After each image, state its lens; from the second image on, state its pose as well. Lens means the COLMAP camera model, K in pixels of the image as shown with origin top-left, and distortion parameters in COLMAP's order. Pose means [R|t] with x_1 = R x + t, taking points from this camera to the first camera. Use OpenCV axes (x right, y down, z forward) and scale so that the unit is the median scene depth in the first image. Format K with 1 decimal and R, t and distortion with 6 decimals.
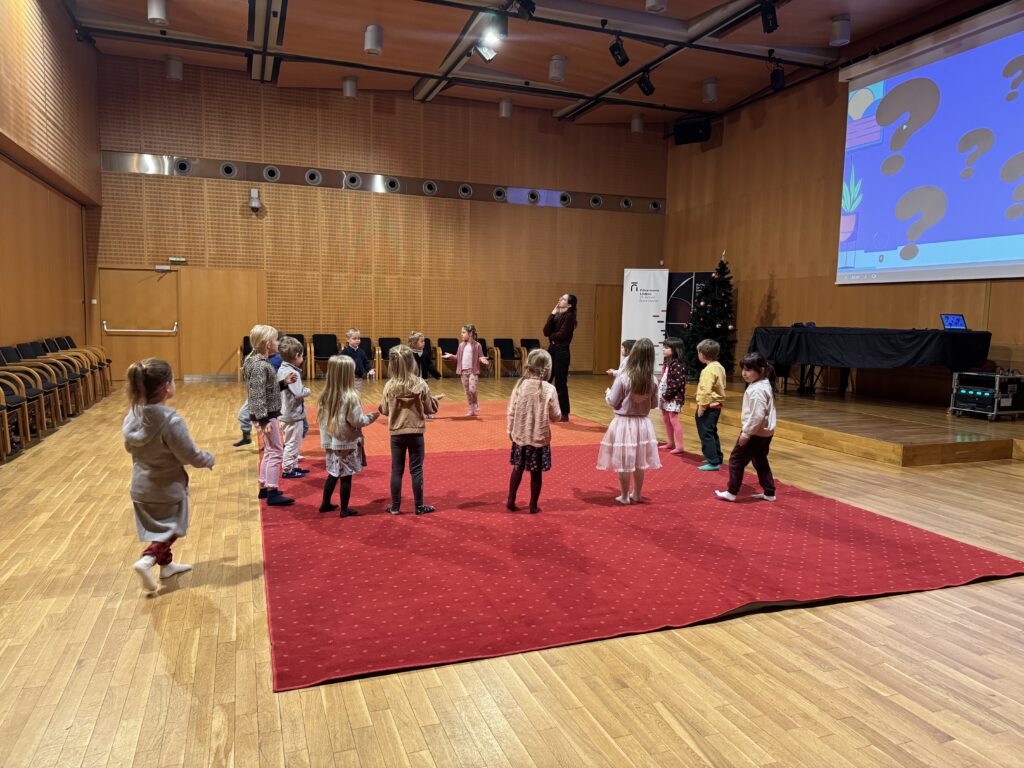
lens RADIAL K [[709.4, 0, 508.3], [0, 709.4, 382.0], [0, 0, 1]] dist [-0.019757, 0.001371]
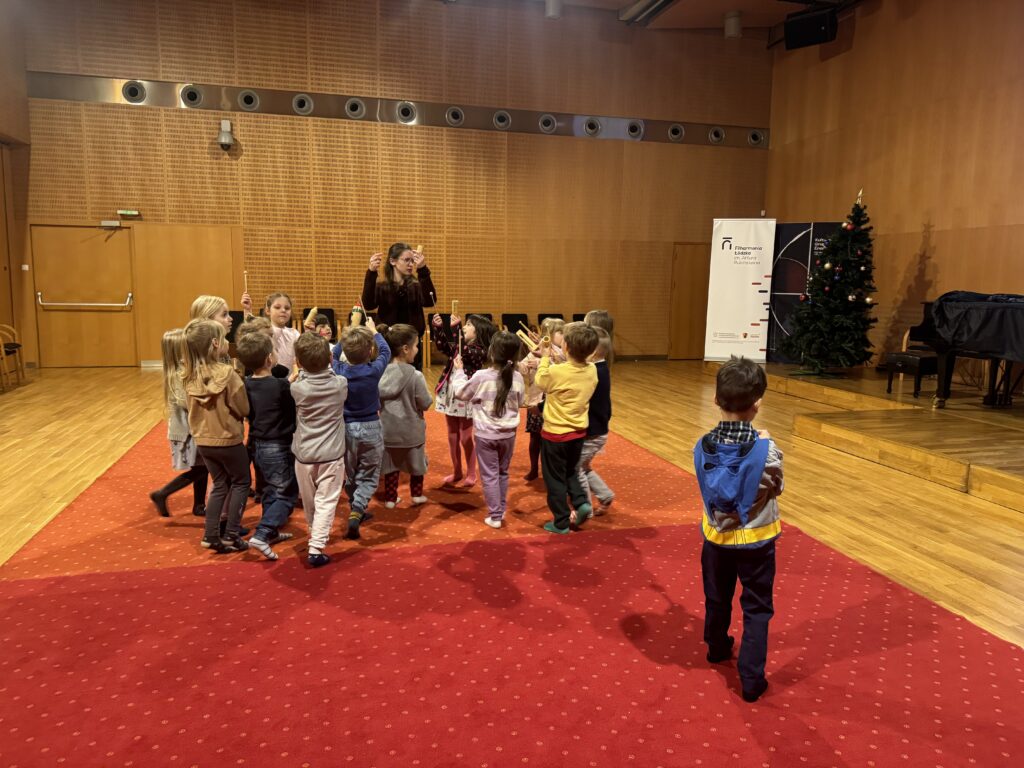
lens RADIAL K [[709.4, 0, 508.3], [0, 709.4, 382.0], [0, 0, 1]] dist [-0.019757, 0.001371]
pose [[0.994199, 0.012291, -0.106853, 0.034612], [-0.007490, 0.998949, 0.045221, -0.023943], [0.107297, -0.044159, 0.993246, 0.253533]]
